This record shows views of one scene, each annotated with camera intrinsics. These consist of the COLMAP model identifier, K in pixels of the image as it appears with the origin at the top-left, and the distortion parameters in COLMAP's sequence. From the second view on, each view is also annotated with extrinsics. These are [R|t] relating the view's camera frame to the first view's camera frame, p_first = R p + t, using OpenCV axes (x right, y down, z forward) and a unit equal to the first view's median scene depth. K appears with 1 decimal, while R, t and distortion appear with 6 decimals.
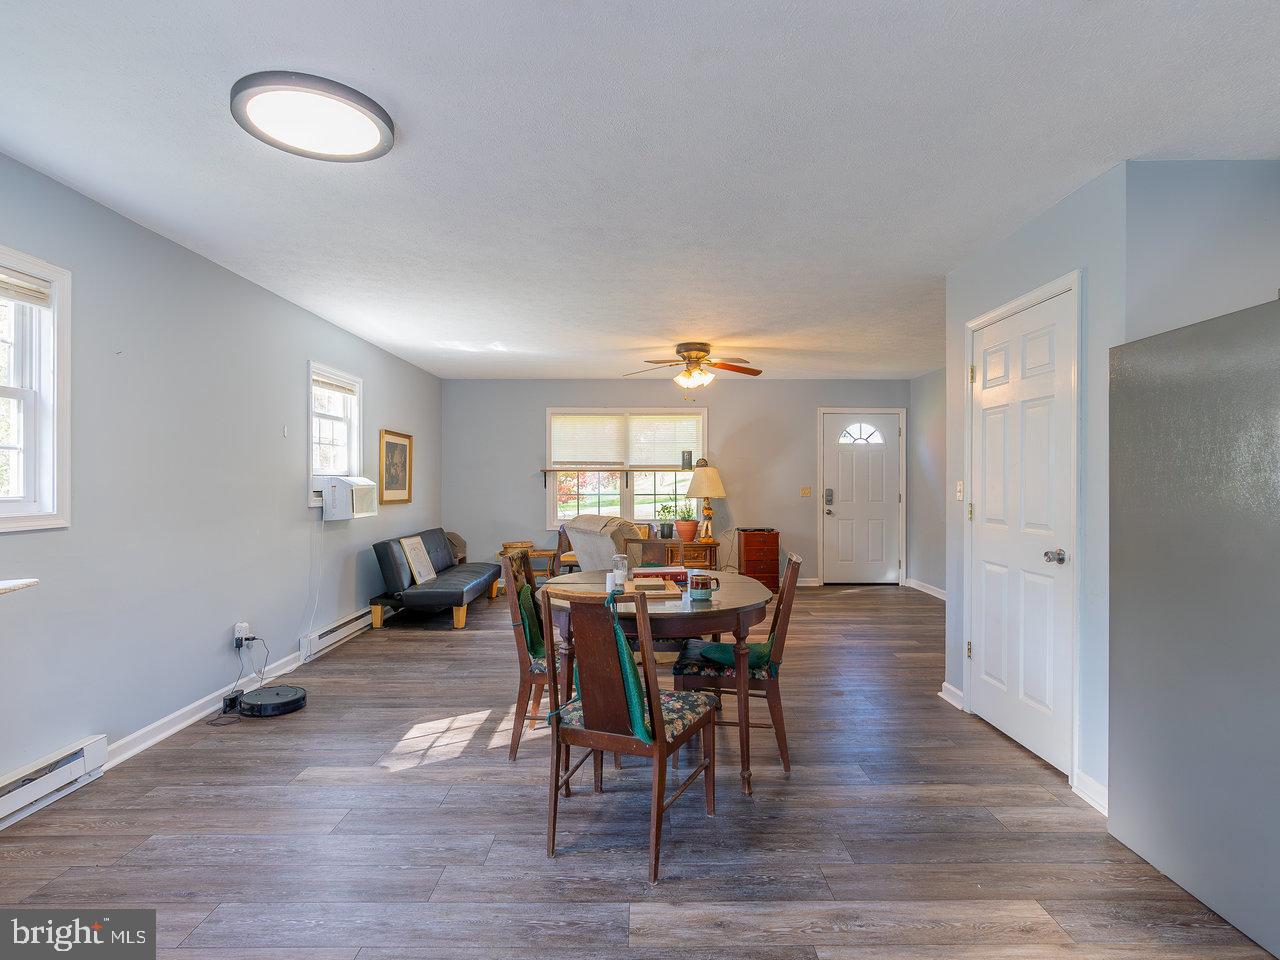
lens RADIAL K [[658.8, 0, 653.1], [0, 658.8, 484.0], [0, 0, 1]] dist [-0.004558, 0.001310]
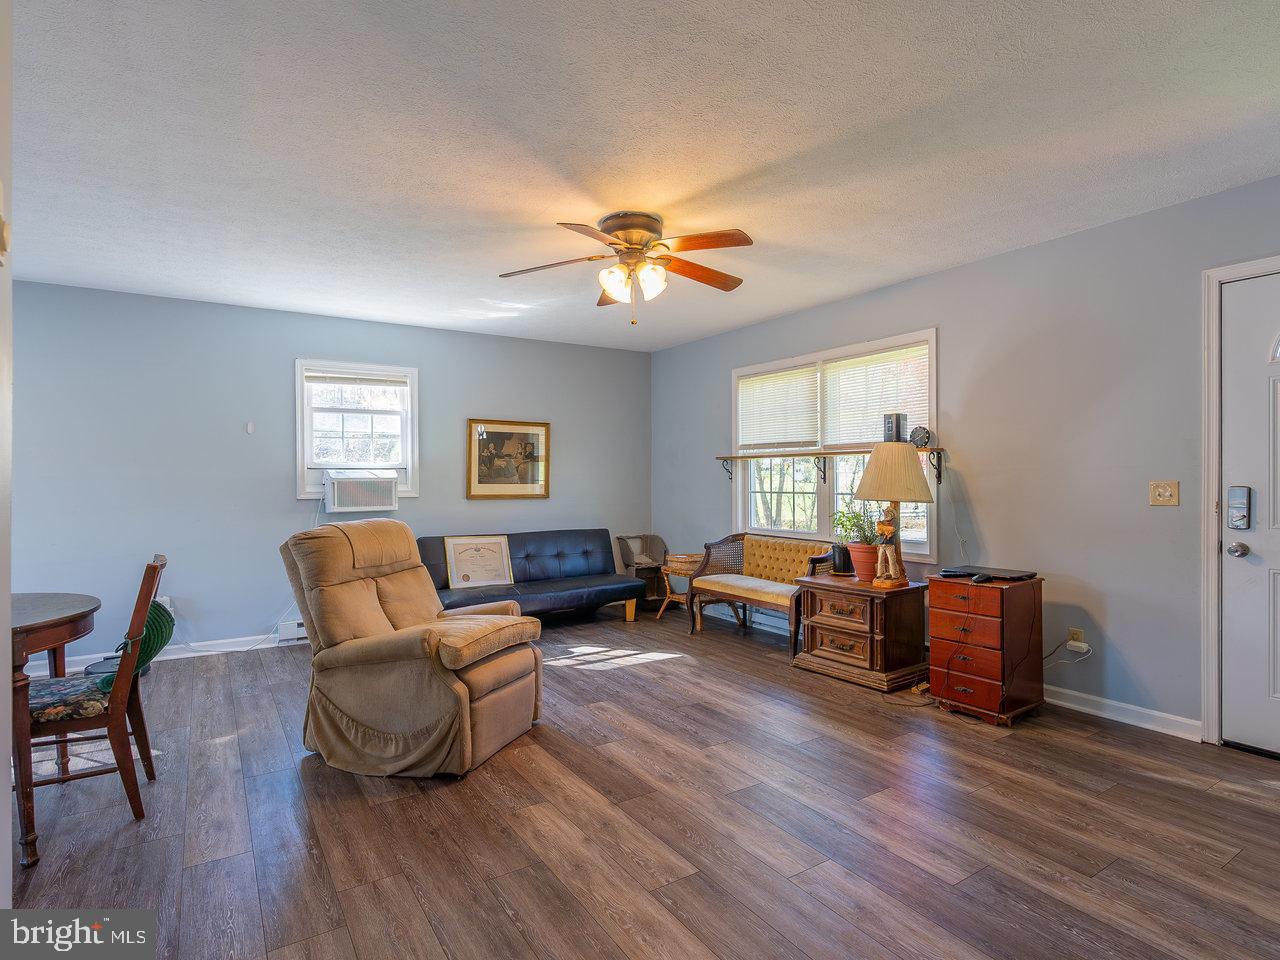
lens RADIAL K [[673.5, 0, 649.8], [0, 673.5, 483.6], [0, 0, 1]] dist [-0.004899, 0.000522]
pose [[0.544212, 0.003234, -0.838941, 0.559684], [0.001845, 0.999986, 0.005052, 0.005090], [0.838945, -0.004297, 0.544198, 0.731020]]
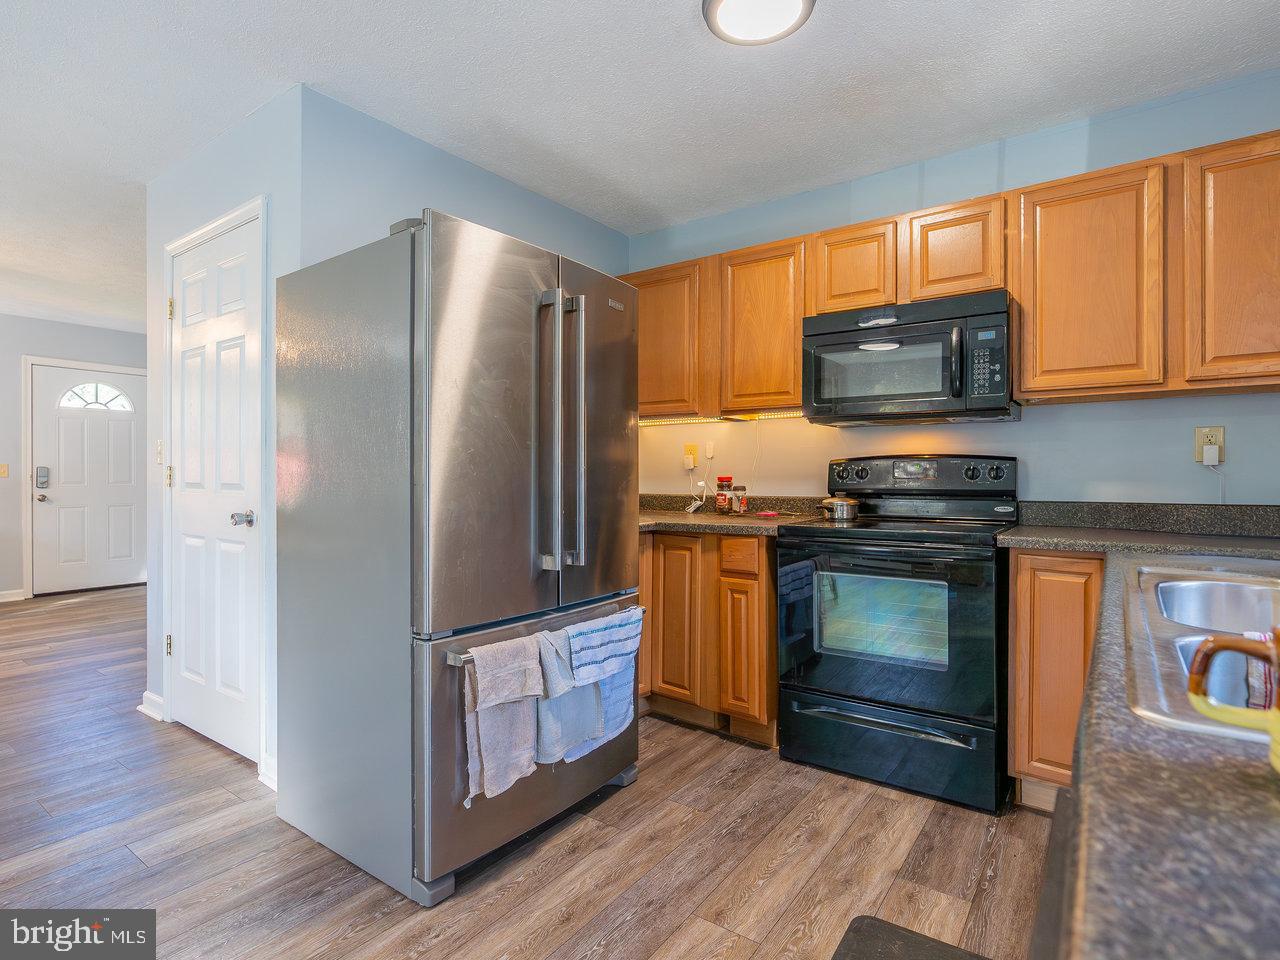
lens RADIAL K [[652.9, 0, 637.0], [0, 652.9, 476.3], [0, 0, 1]] dist [-0.000539, 0.000428]
pose [[0.601960, -0.001328, 0.798525, 0.115529], [0.002110, 0.999998, 0.000073, 0.027397], [-0.798523, 0.001642, 0.601961, 0.027749]]
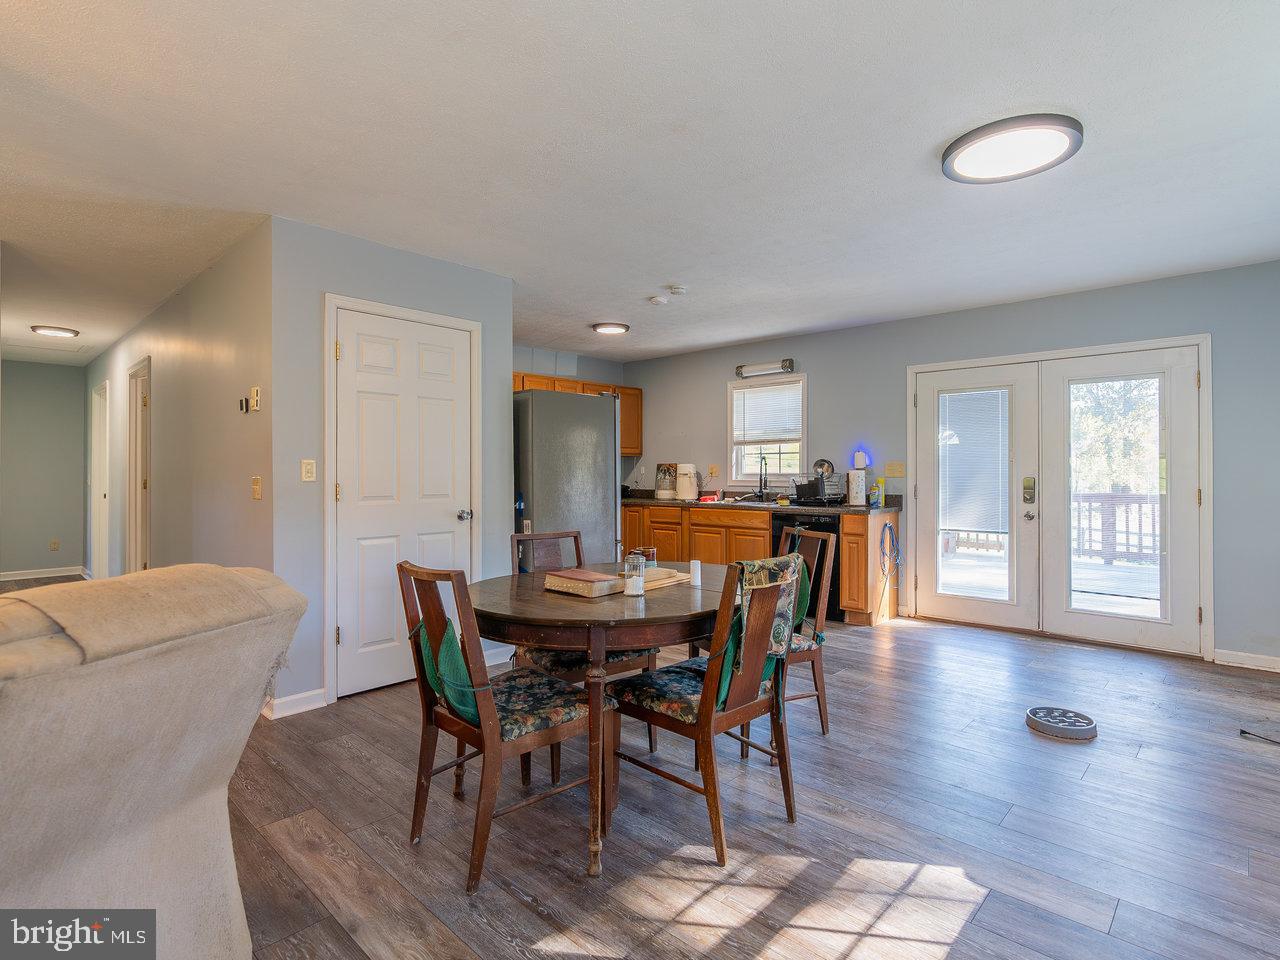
lens RADIAL K [[660.9, 0, 639.7], [0, 660.9, 470.5], [0, 0, 1]] dist [-0.004772, 0.000075]
pose [[-0.716404, 0.004387, 0.697672, -0.324589], [0.005542, 0.999984, -0.000597, 0.007747], [-0.697663, 0.003439, -0.716417, 0.870679]]
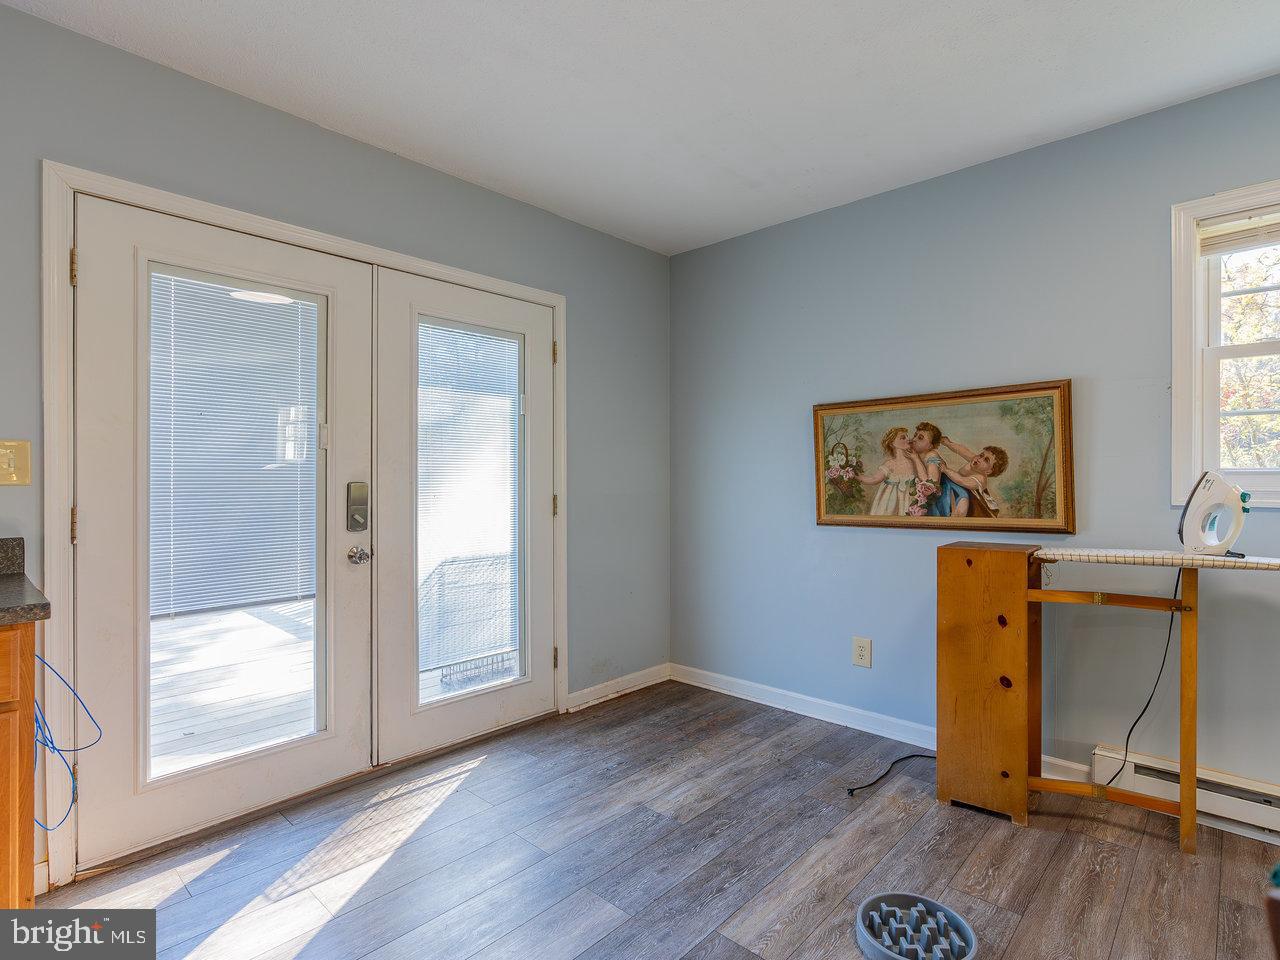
lens RADIAL K [[652.9, 0, 637.0], [0, 652.9, 476.3], [0, 0, 1]] dist [-0.000539, 0.000428]
pose [[-0.686491, 0.001022, -0.727138, 0.093737], [-0.002467, 0.999990, 0.003734, 0.013380], [0.727134, 0.004357, -0.686482, 0.355573]]
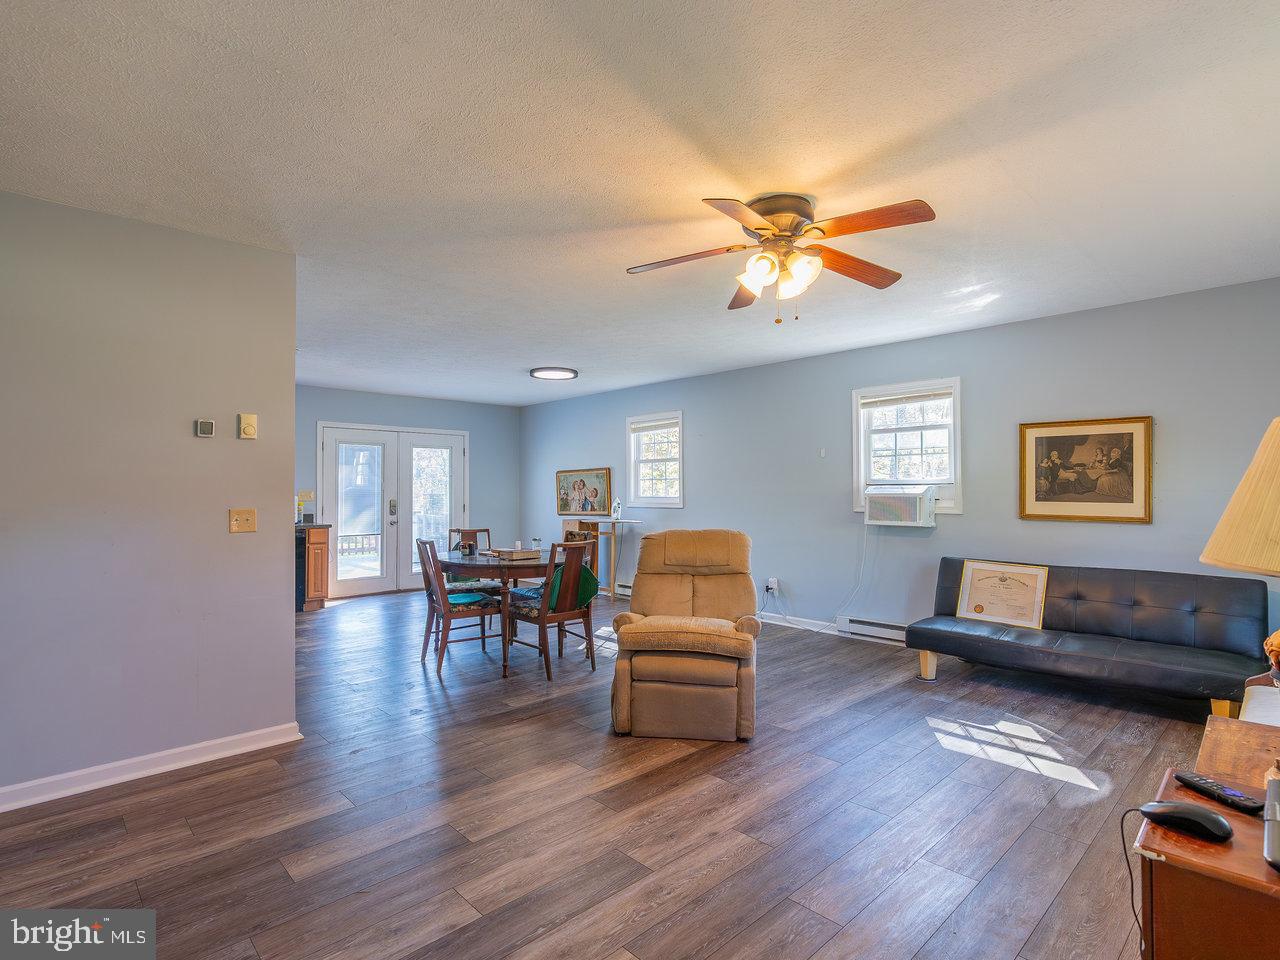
lens RADIAL K [[658.8, 0, 653.1], [0, 658.8, 484.0], [0, 0, 1]] dist [-0.004558, 0.001310]
pose [[-0.722270, -0.004899, -0.691594, 0.474489], [-0.000418, 0.999978, -0.006647, -0.005827], [0.691611, -0.004512, -0.722256, 1.329215]]
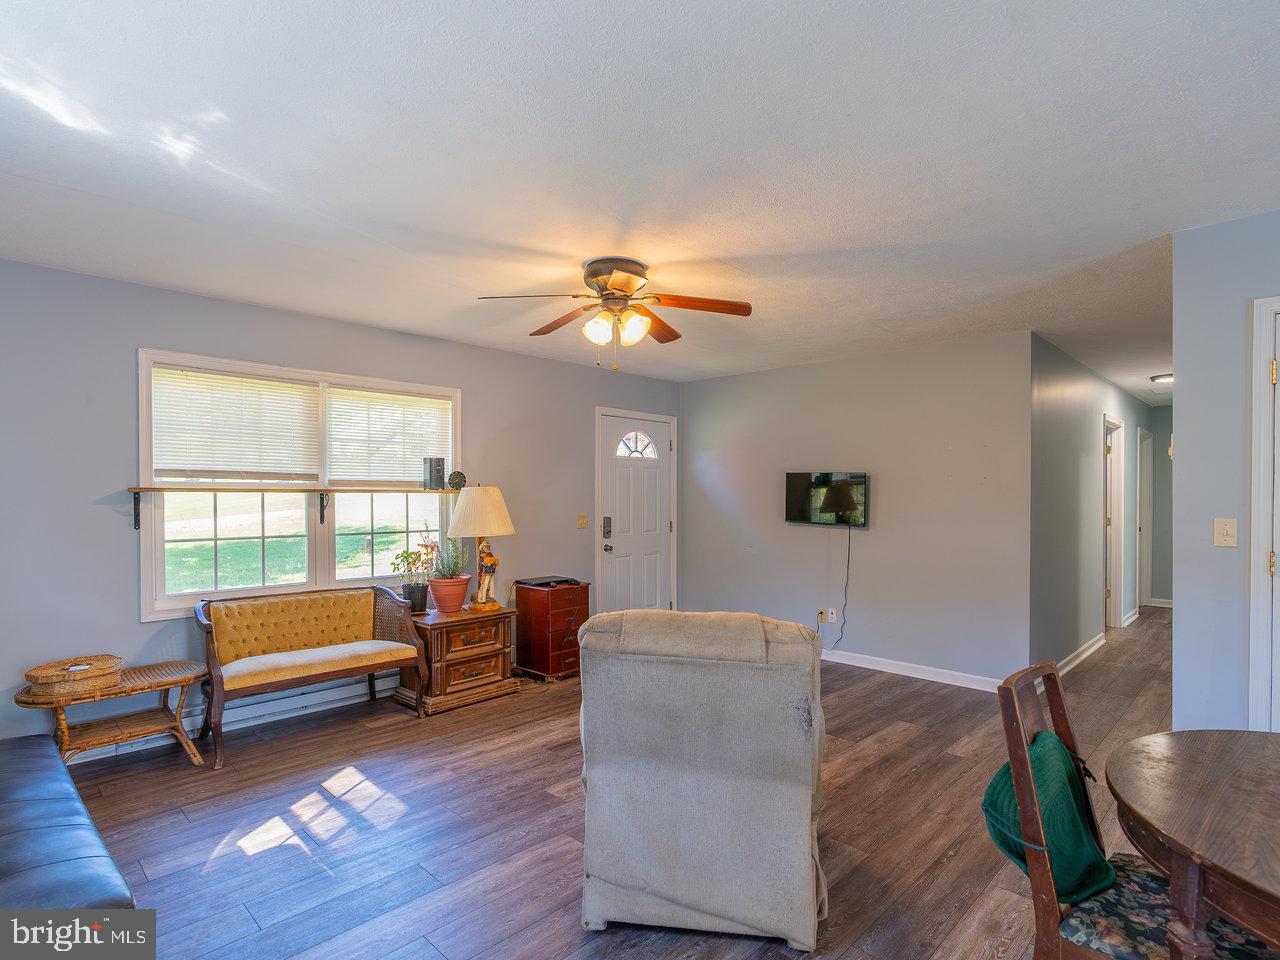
lens RADIAL K [[661.1, 0, 645.2], [0, 661.1, 504.7], [0, 0, 1]] dist [-0.014274, 0.000079]
pose [[0.710064, -0.007851, 0.704093, -0.322109], [0.000801, 0.999946, 0.010342, -0.019406], [-0.704137, -0.006779, 0.710032, 0.611865]]
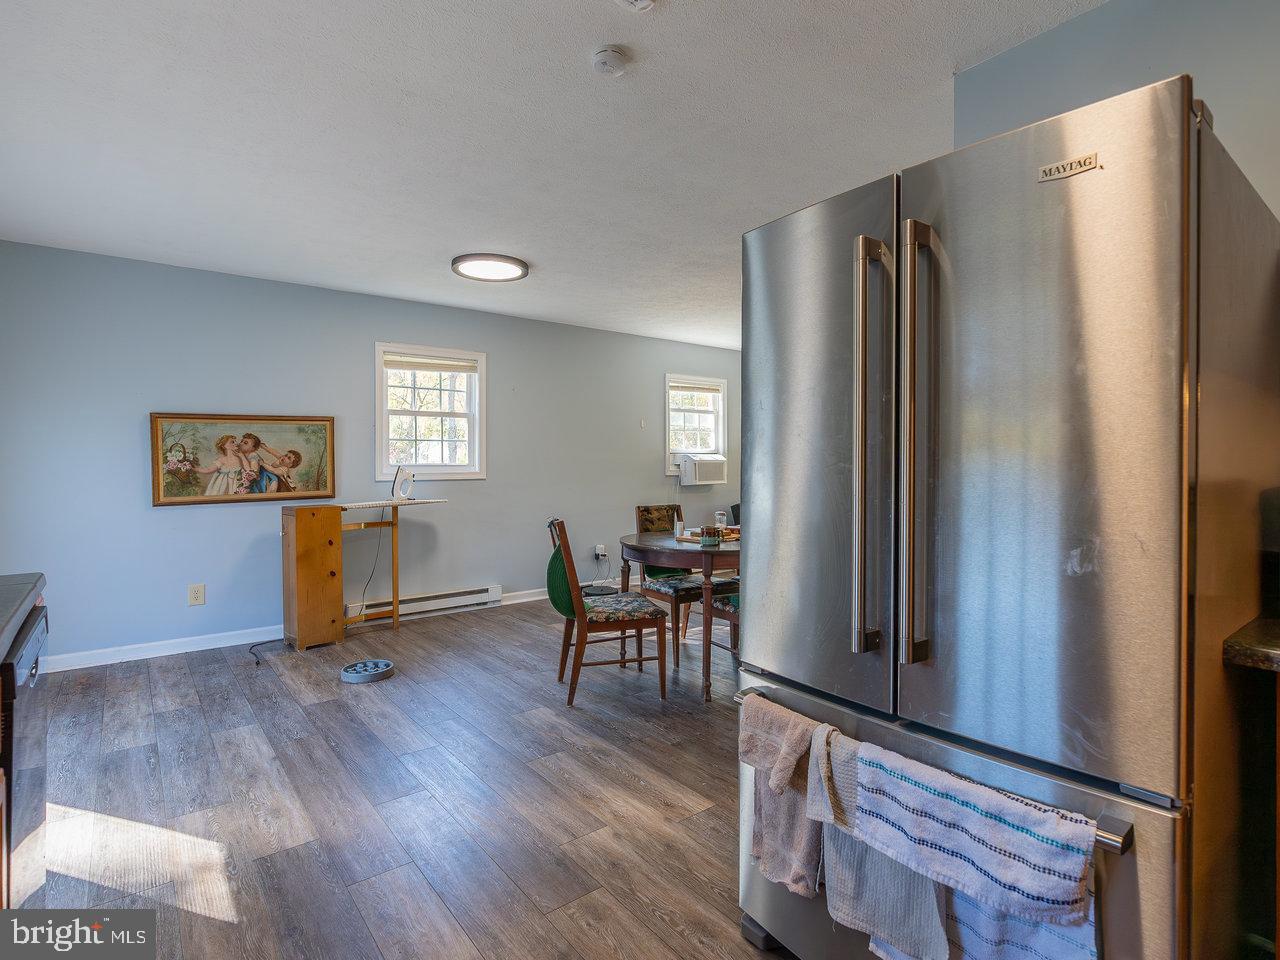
lens RADIAL K [[658.8, 0, 653.1], [0, 658.8, 484.0], [0, 0, 1]] dist [-0.004558, 0.001310]
pose [[0.622629, 0.021445, -0.782223, 0.483781], [-0.000671, 0.999639, 0.026871, 0.012408], [0.782517, -0.016205, 0.622419, 0.066541]]
